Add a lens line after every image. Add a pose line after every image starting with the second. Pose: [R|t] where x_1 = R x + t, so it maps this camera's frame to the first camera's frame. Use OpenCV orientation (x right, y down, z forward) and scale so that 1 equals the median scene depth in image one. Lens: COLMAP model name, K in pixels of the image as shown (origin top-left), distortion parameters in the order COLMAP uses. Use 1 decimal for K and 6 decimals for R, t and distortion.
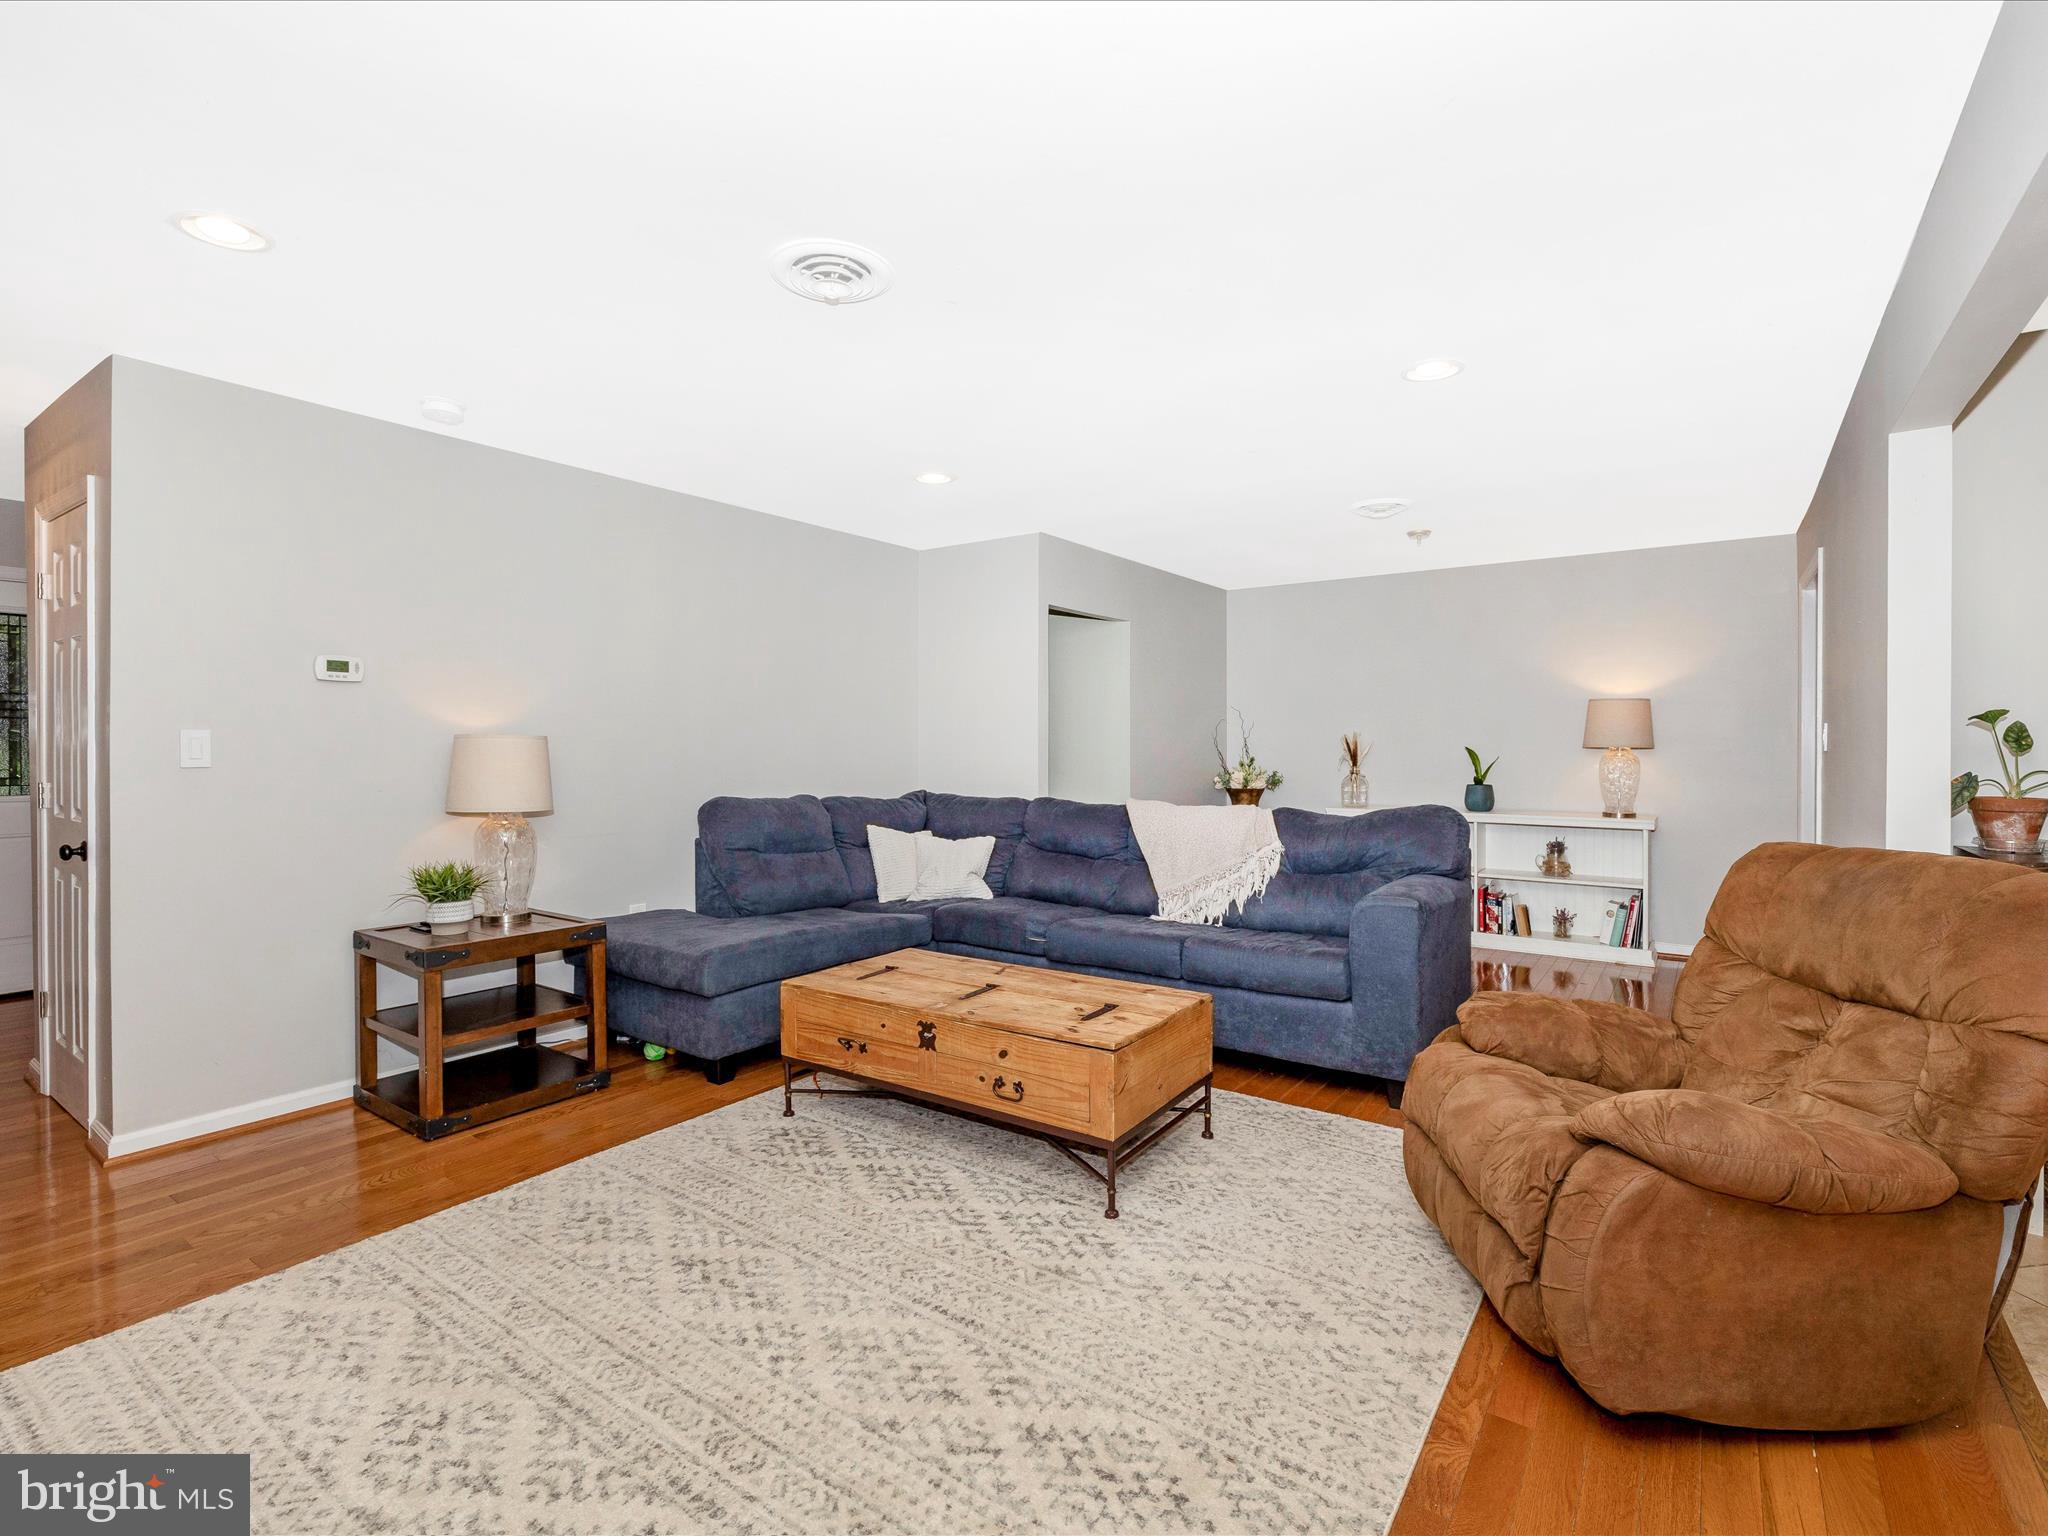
lens RADIAL K [[963.7, 0, 1029.9], [0, 963.7, 739.7], [0, 0, 1]] dist [-0.003138, -0.000321]
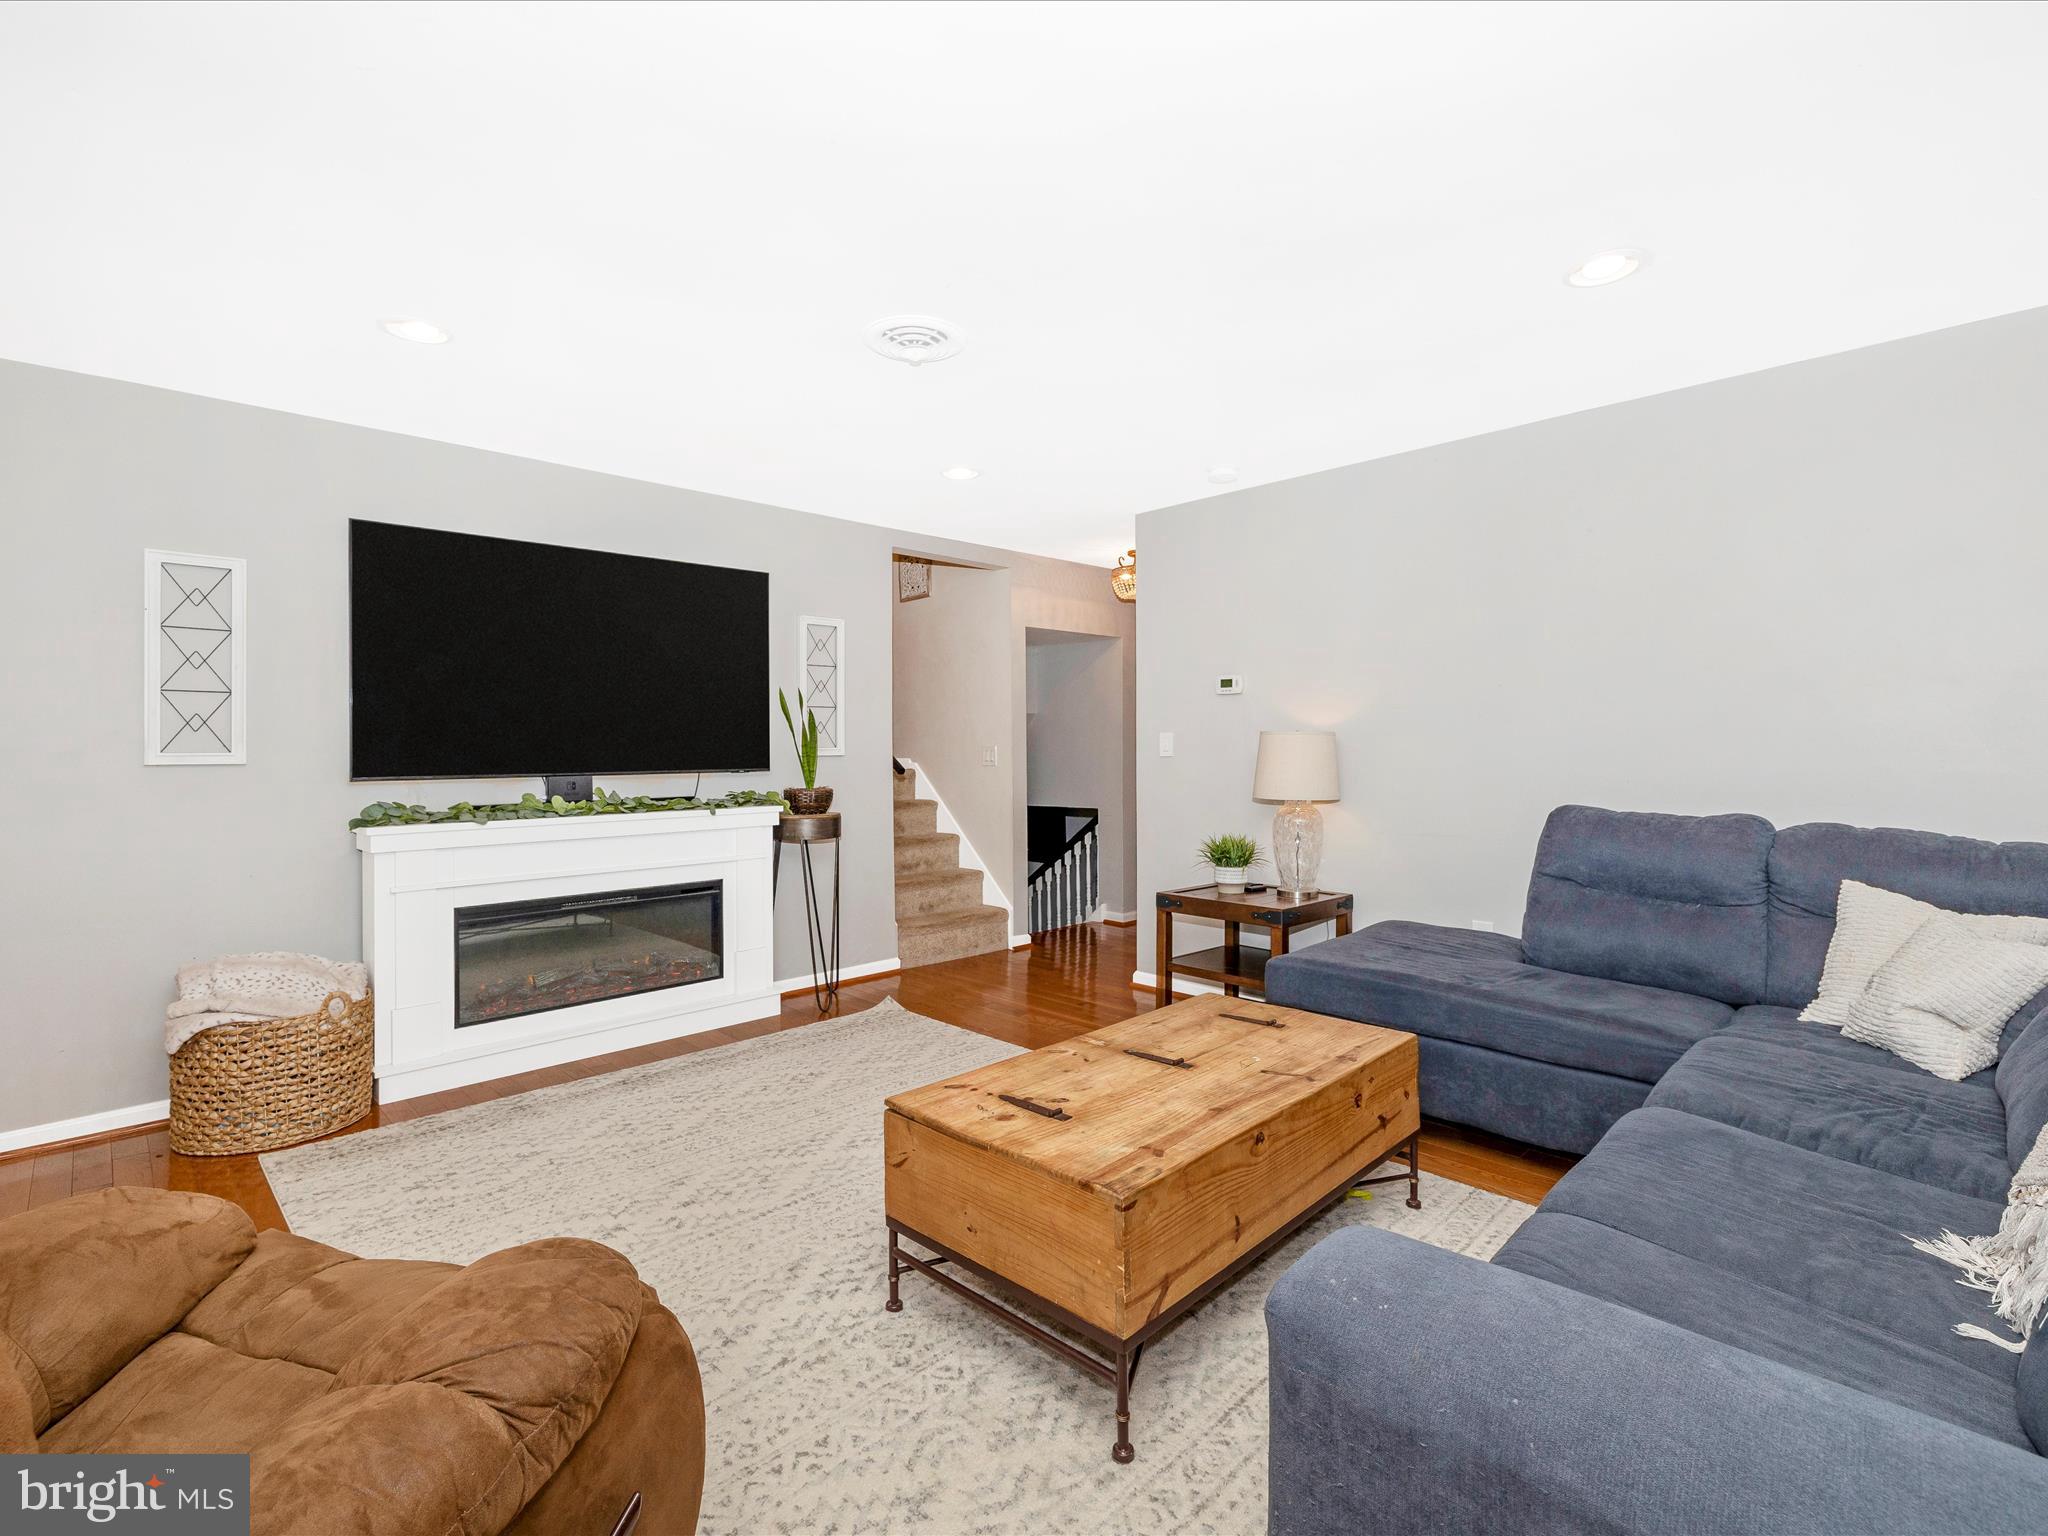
lens RADIAL K [[963.7, 0, 1029.9], [0, 963.7, 739.7], [0, 0, 1]] dist [-0.003138, -0.000321]
pose [[-0.160067, -0.007245, -0.987080, 0.724841], [0.009517, 0.999915, -0.008883, 0.014141], [0.987060, -0.010815, -0.159984, 1.031930]]
